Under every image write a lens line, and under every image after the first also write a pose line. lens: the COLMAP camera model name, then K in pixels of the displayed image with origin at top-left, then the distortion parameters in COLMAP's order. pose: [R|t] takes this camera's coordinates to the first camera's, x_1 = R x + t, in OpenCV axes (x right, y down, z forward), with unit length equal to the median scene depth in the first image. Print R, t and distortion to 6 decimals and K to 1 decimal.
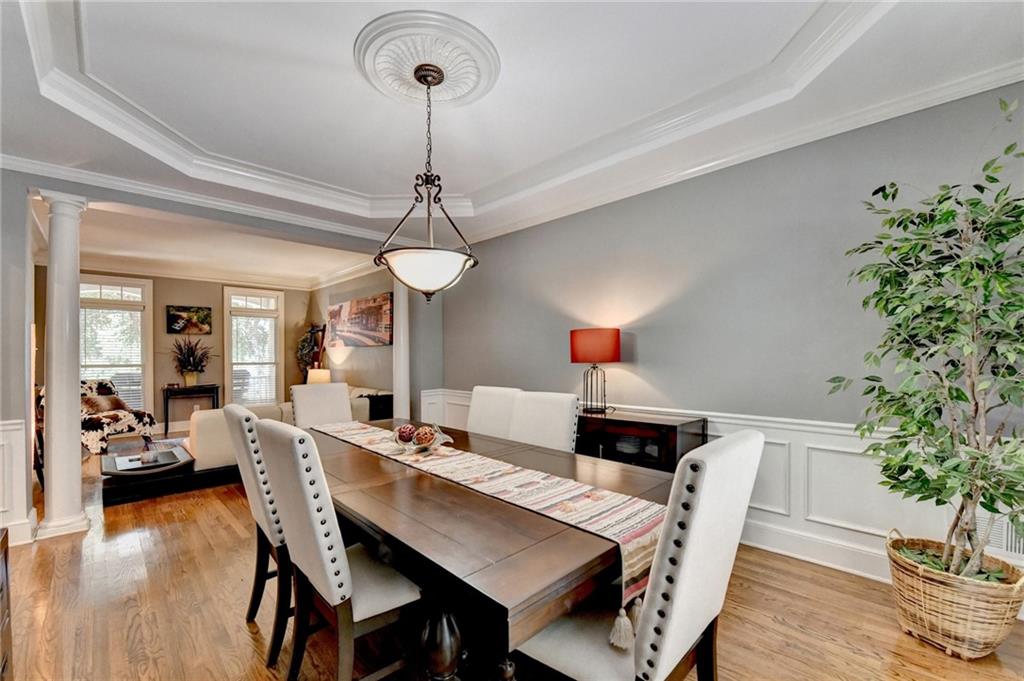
lens RADIAL K [[425.3, 0, 513.6], [0, 425.3, 354.6], [0, 0, 1]] dist [-0.022061, 0.000092]
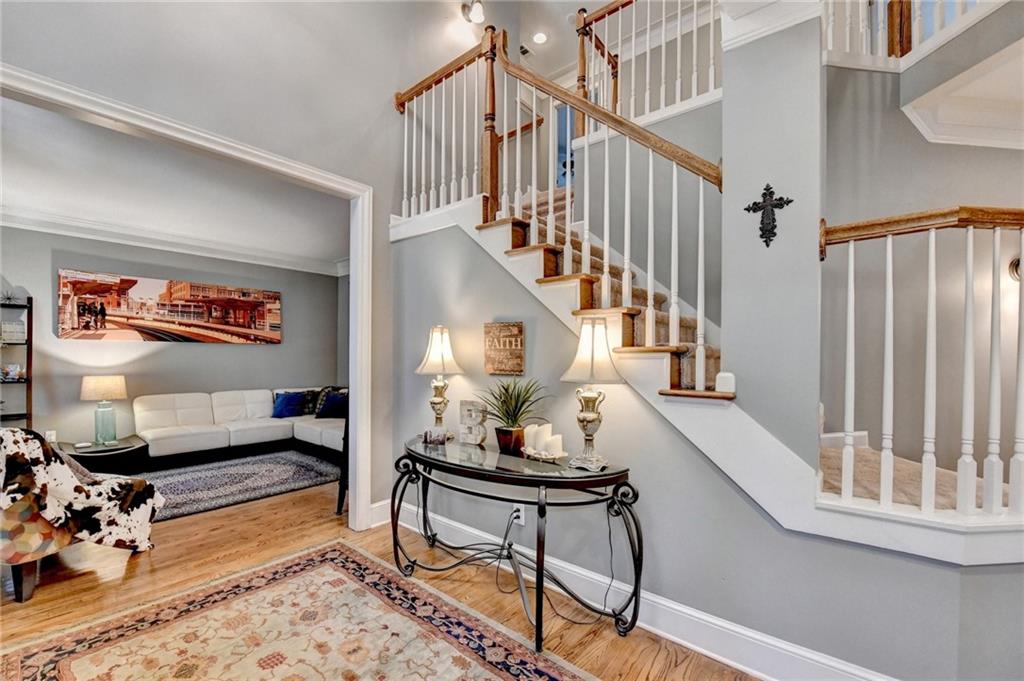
lens RADIAL K [[425.3, 0, 513.6], [0, 425.3, 354.6], [0, 0, 1]] dist [-0.022061, 0.000092]
pose [[-0.099075, 0.004269, 0.995071, -2.945311], [-0.009311, 0.999943, -0.005217, 0.006326], [-0.995036, -0.009782, -0.099030, 1.155354]]
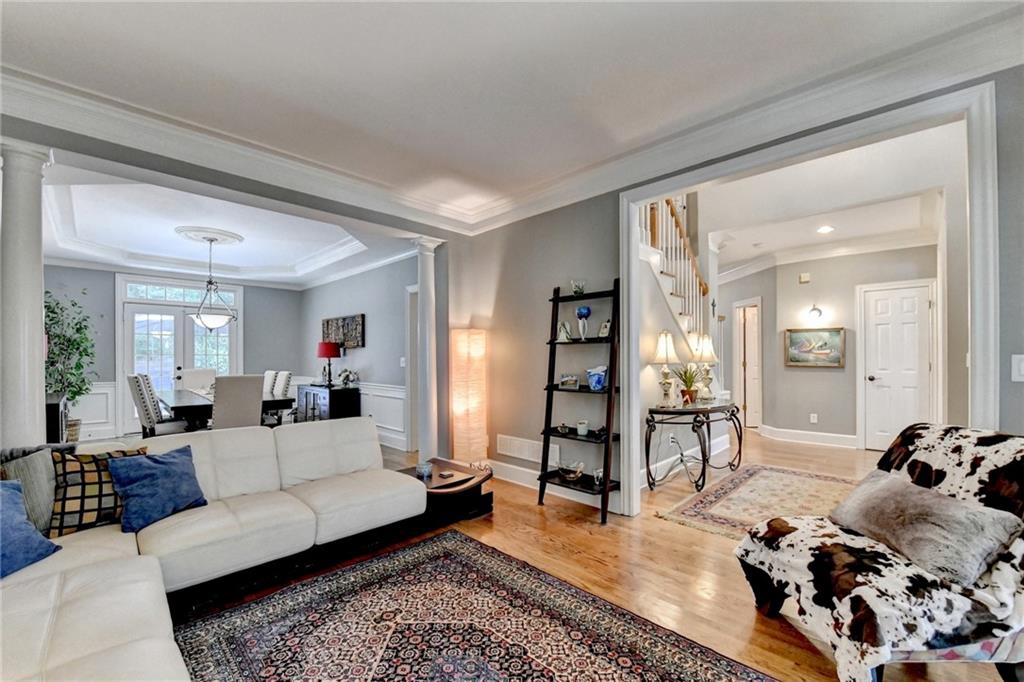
lens RADIAL K [[425.3, 0, 513.6], [0, 425.3, 355.1], [0, 0, 1]] dist [-0.022061, 0.000092]
pose [[-0.999853, 0.006924, -0.015664, -1.462526], [0.006960, 0.999973, -0.002257, 0.017600], [0.015648, -0.002366, -0.999875, 2.617664]]
